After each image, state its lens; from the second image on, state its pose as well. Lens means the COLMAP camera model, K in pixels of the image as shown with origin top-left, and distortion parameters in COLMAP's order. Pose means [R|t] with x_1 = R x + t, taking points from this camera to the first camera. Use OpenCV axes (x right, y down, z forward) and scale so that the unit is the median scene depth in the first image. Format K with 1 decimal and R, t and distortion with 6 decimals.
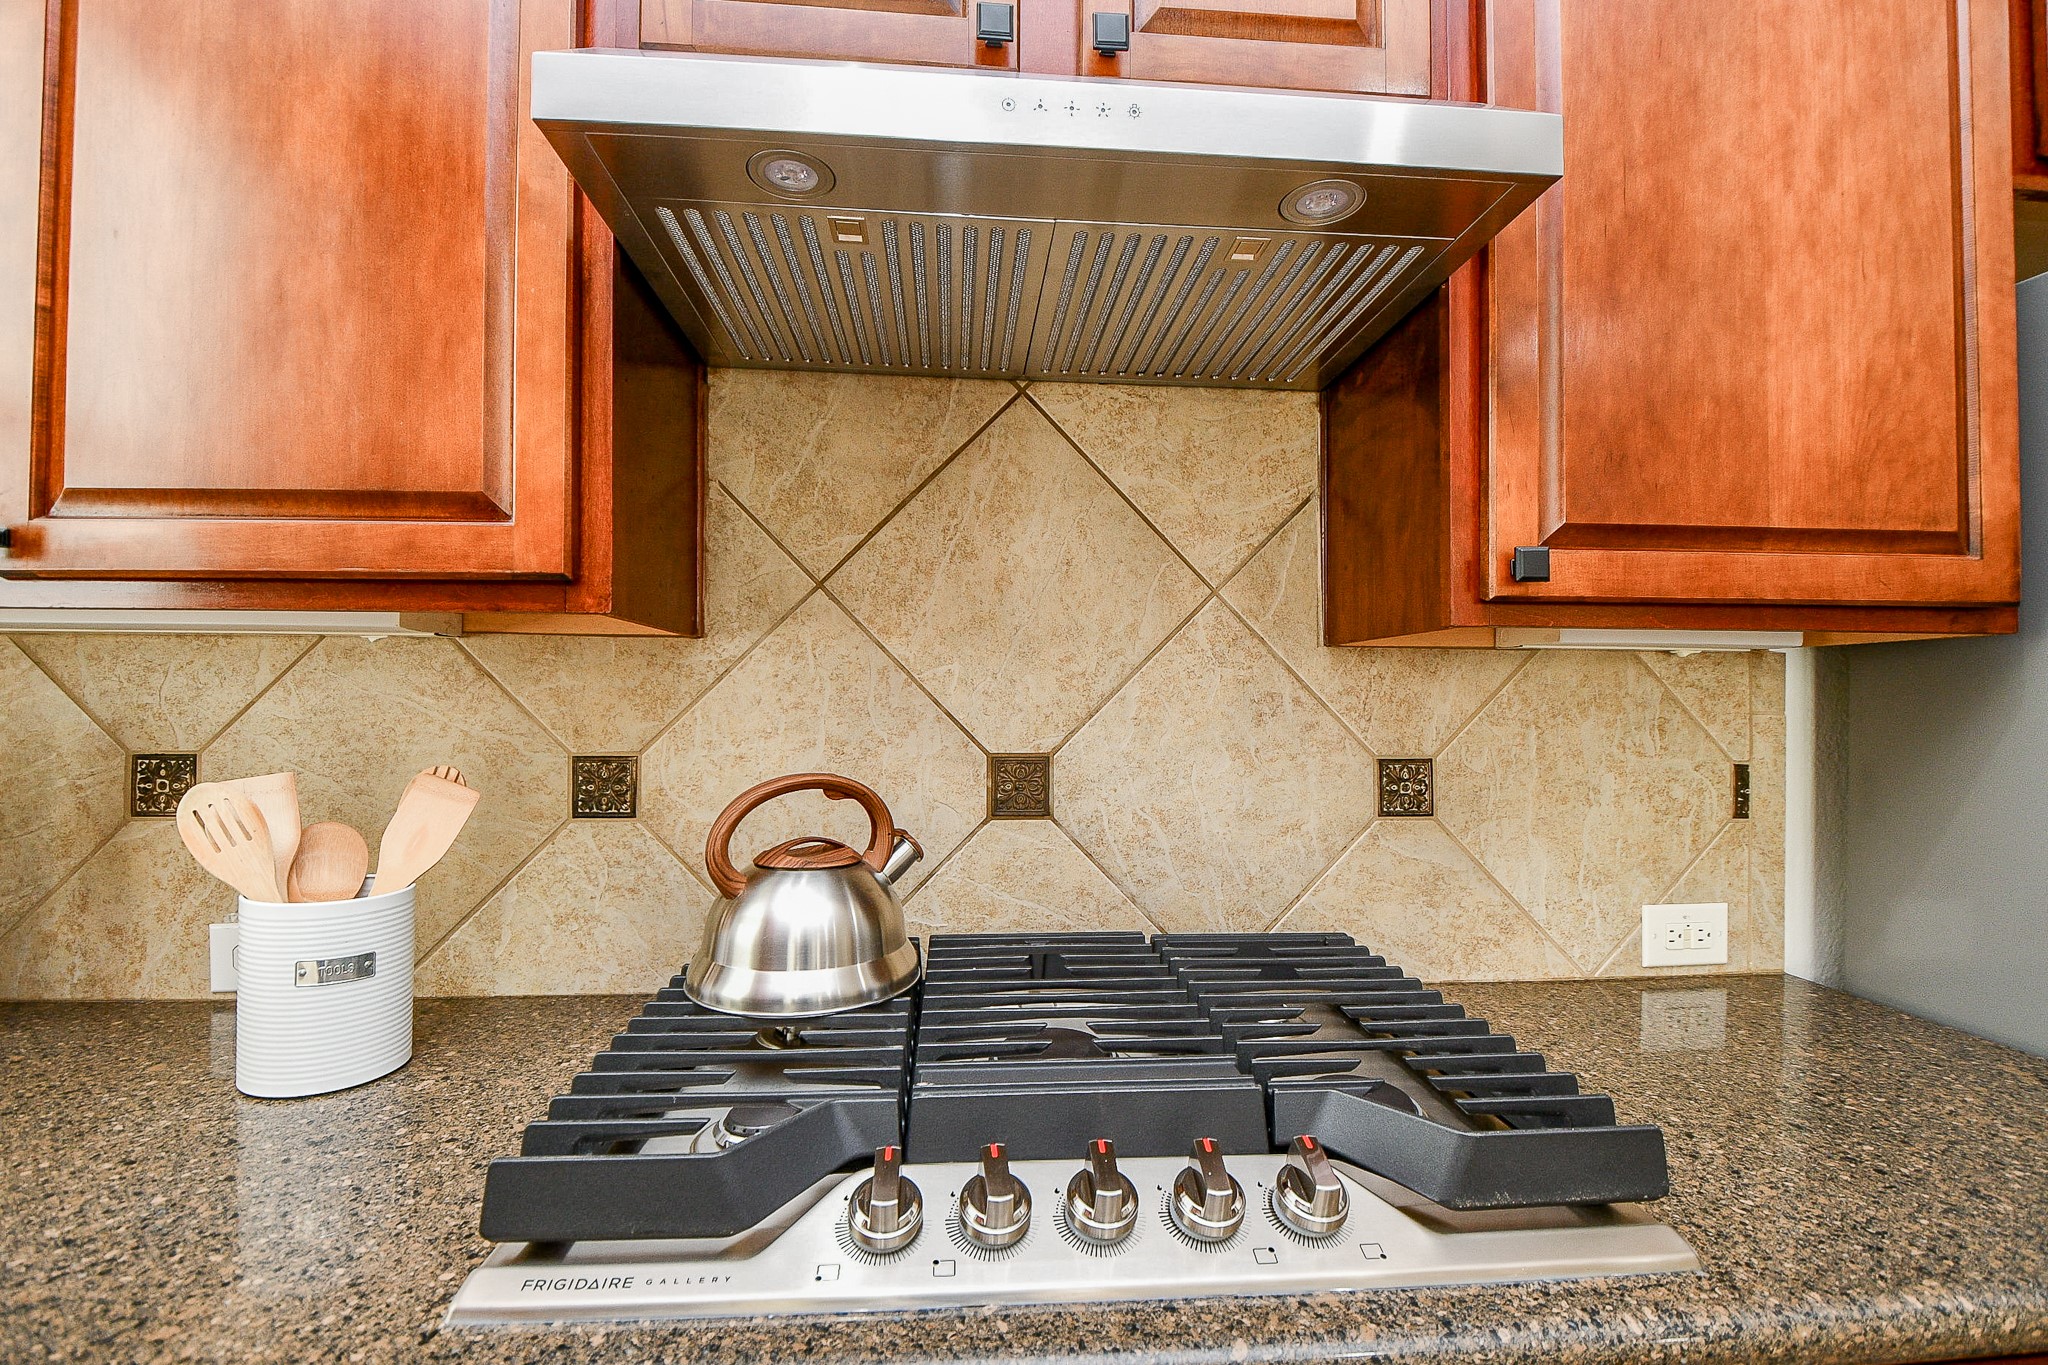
lens RADIAL K [[914.7, 0, 1022.1], [0, 914.7, 690.9], [0, 0, 1]] dist [0.012399, -0.016258]
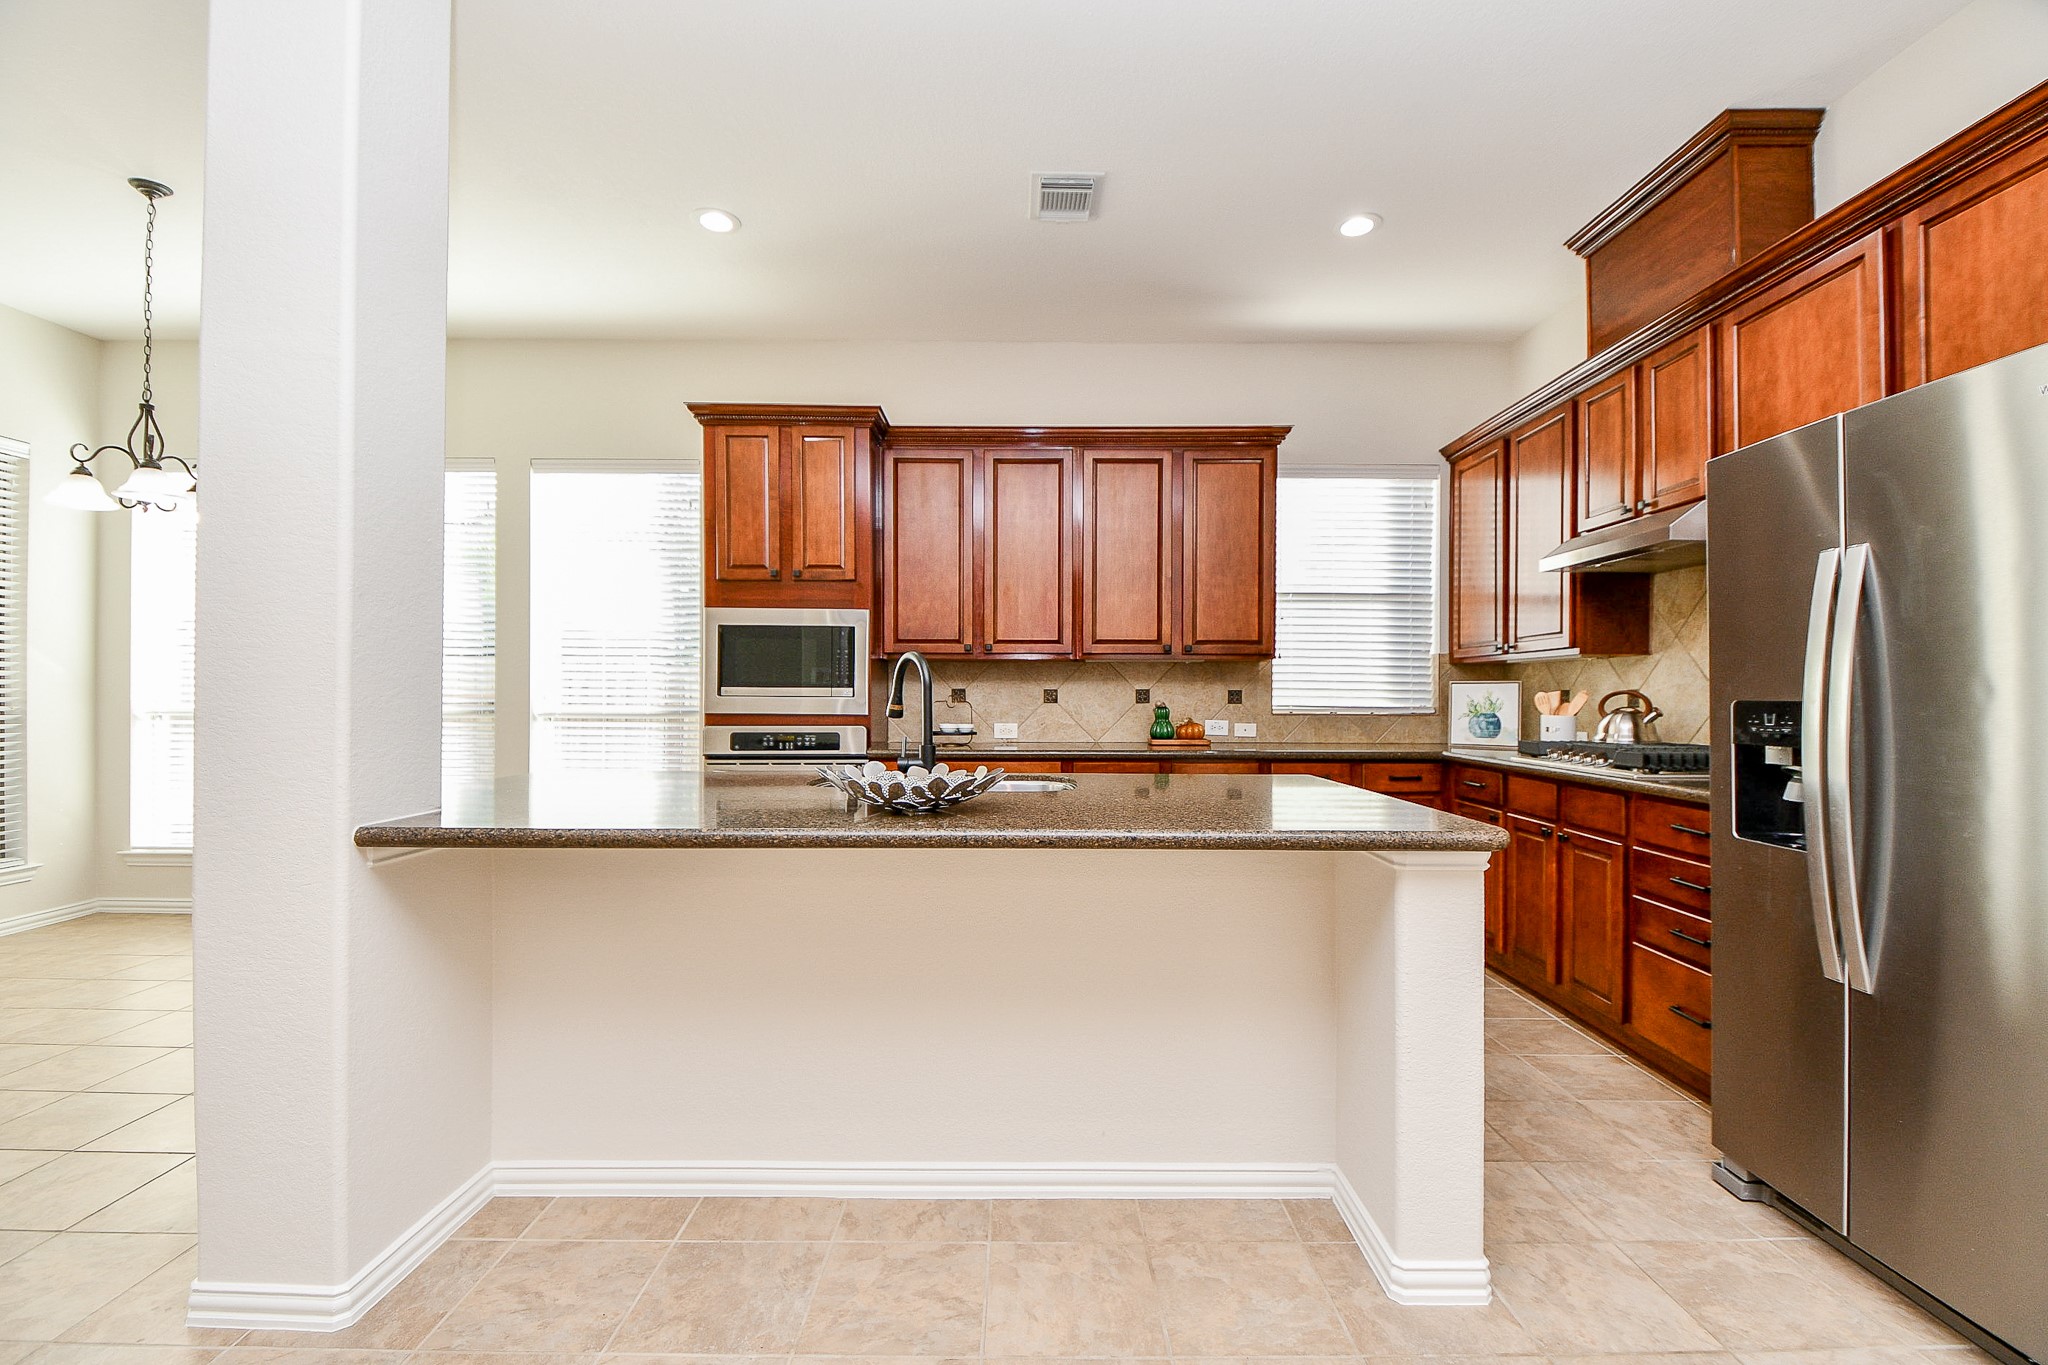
lens RADIAL K [[914.7, 0, 1021.3], [0, 914.7, 689.7], [0, 0, 1]] dist [0.012399, -0.016258]
pose [[-0.102340, -0.010616, -0.994693, 3.379063], [0.004172, 0.999930, -0.011101, 0.103064], [0.994741, -0.005286, -0.102289, -0.999186]]
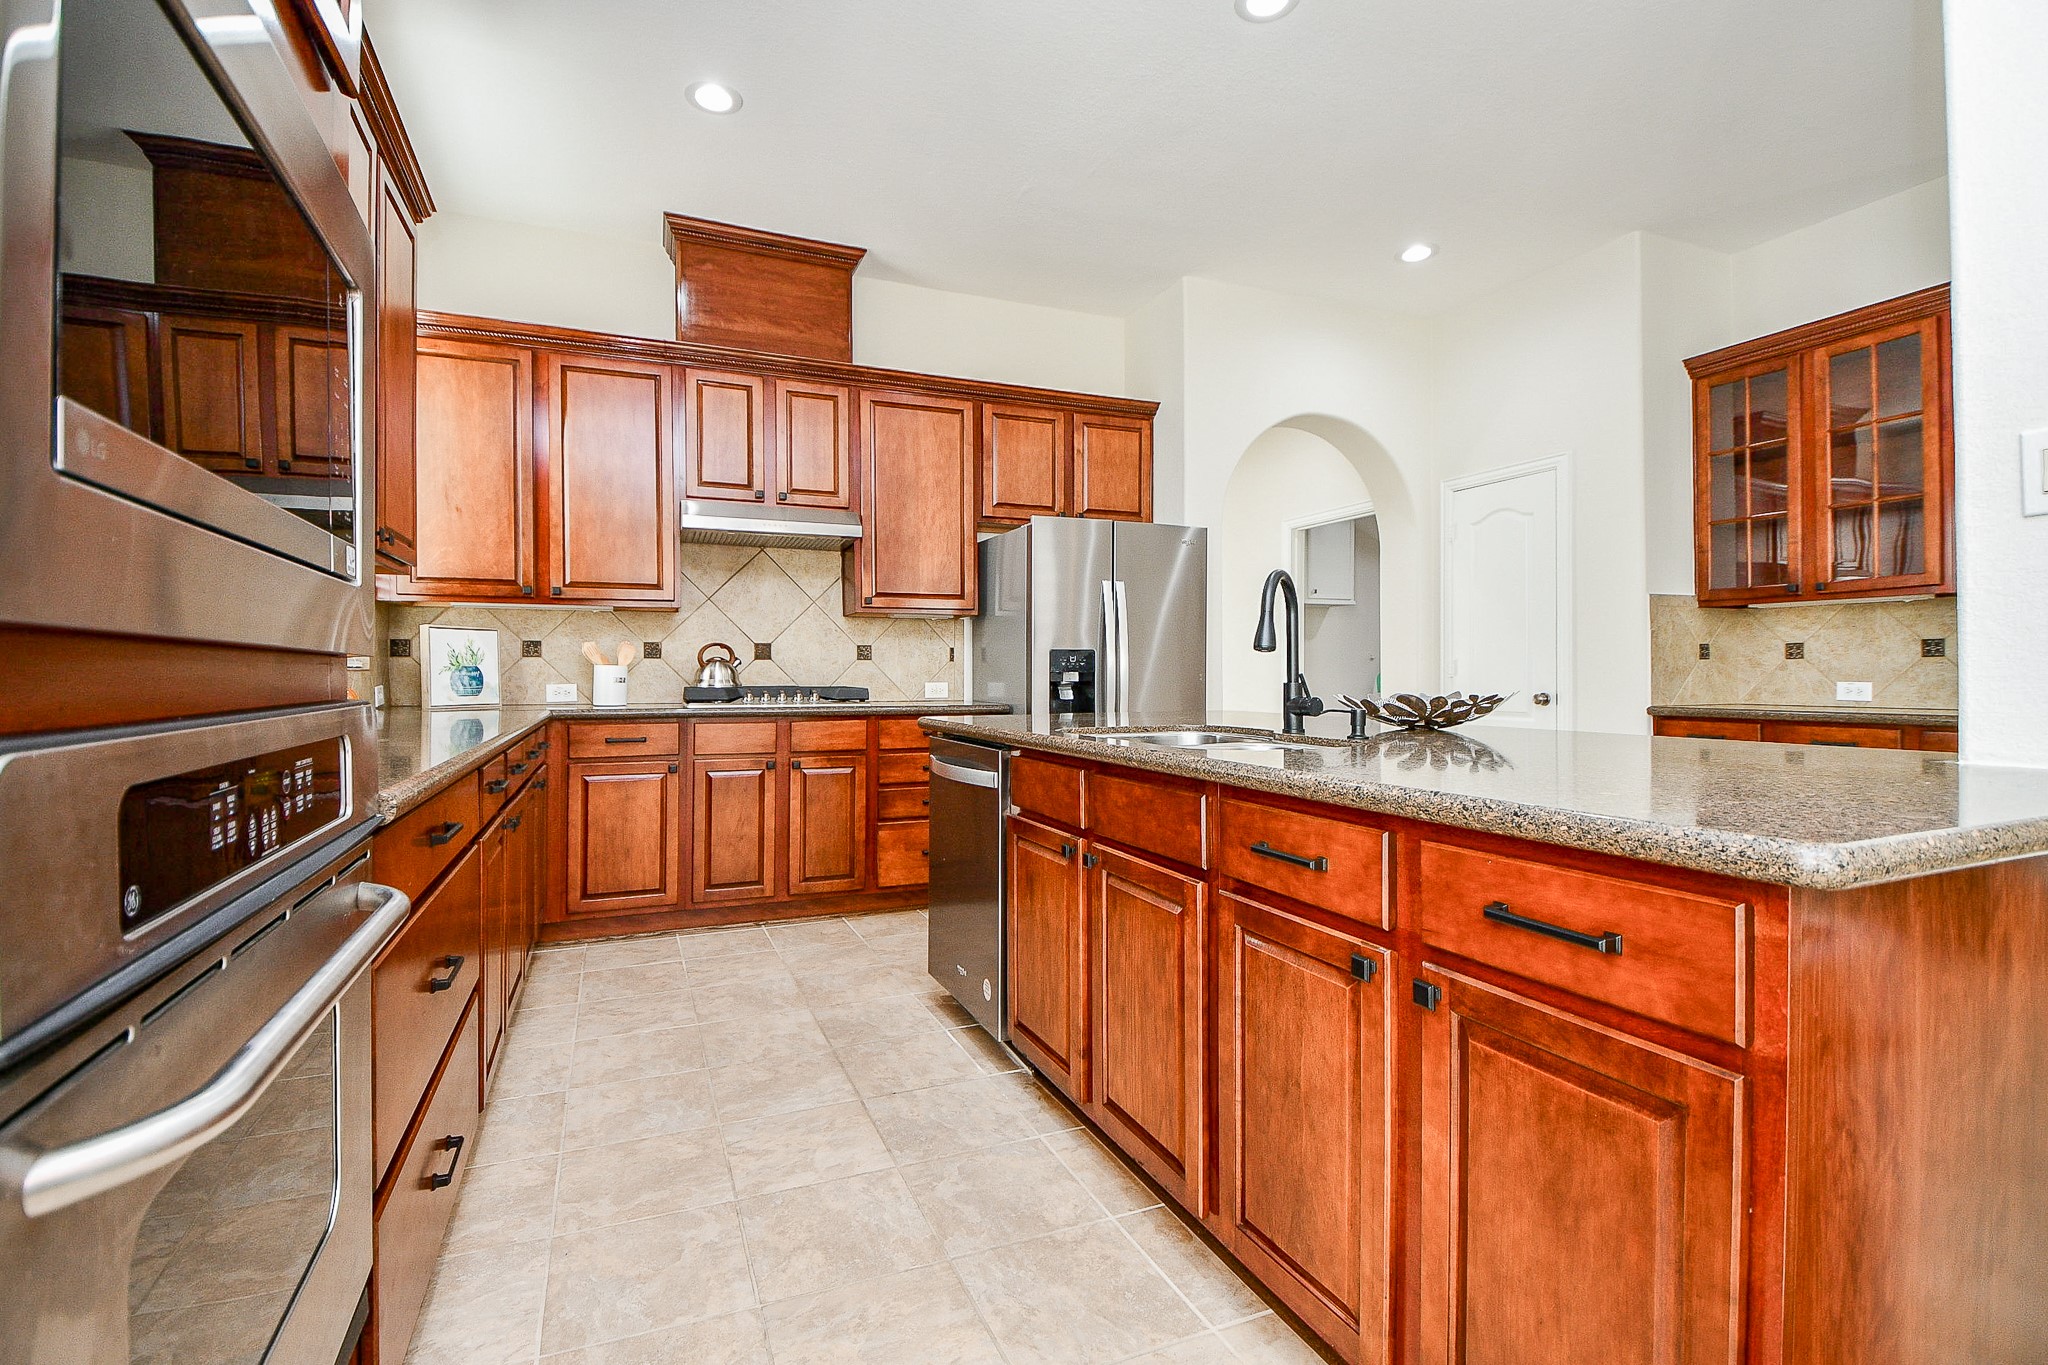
lens RADIAL K [[914.7, 0, 1010.5], [0, 914.7, 675.6], [0, 0, 1]] dist [0.012399, -0.016258]
pose [[0.953772, -0.006810, 0.300454, -0.181442], [0.003072, 0.999912, 0.012912, 0.172104], [-0.300515, -0.011392, 0.953709, -3.263201]]
